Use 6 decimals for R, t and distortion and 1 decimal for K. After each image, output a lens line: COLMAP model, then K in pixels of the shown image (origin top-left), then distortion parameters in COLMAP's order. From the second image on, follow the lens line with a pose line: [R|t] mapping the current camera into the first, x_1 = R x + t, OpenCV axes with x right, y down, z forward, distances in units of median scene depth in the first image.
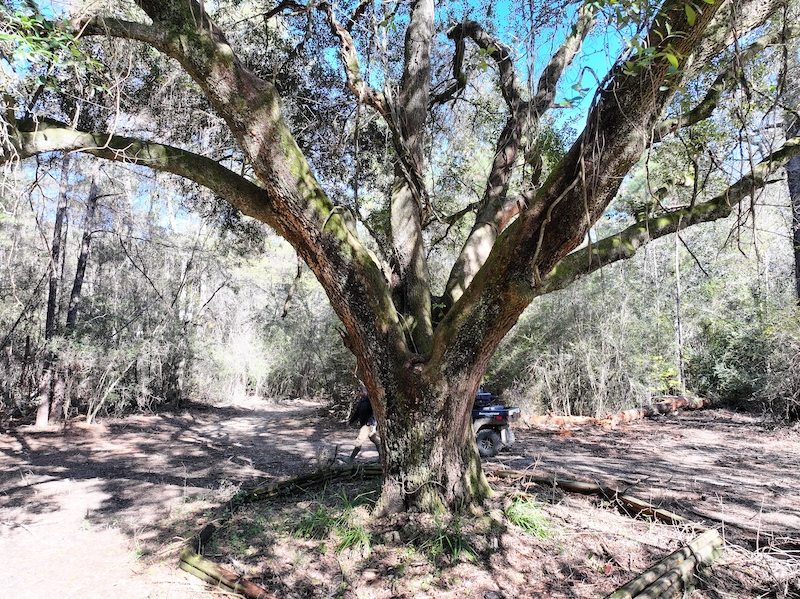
lens RADIAL K [[567.5, 0, 399.6], [0, 567.5, 299.0], [0, 0, 1]] dist [0.006387, 0.018825]
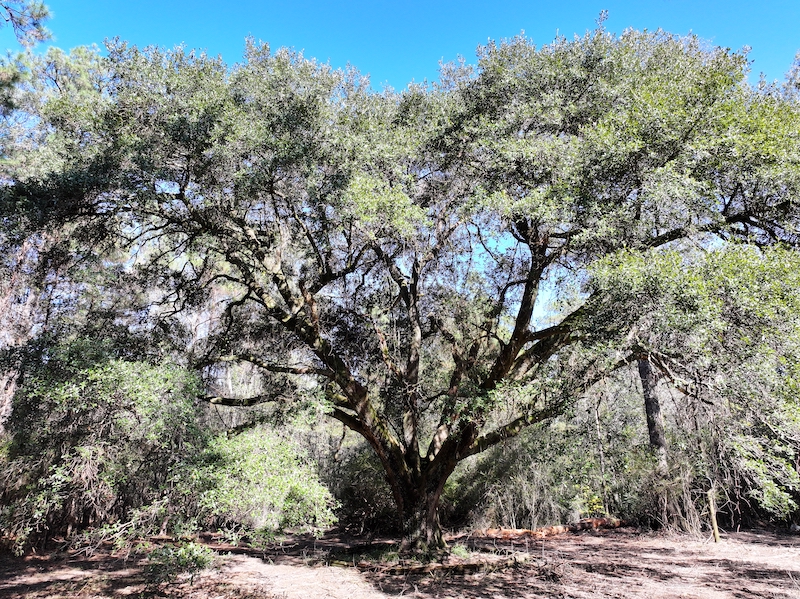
lens RADIAL K [[567.5, 0, 401.0], [0, 567.5, 299.6], [0, 0, 1]] dist [0.006387, 0.018825]
pose [[0.999666, 0.005884, 0.025175, -0.087296], [-0.000249, 0.975903, -0.218204, -0.134004], [-0.025853, 0.218125, 0.975578, -1.434162]]
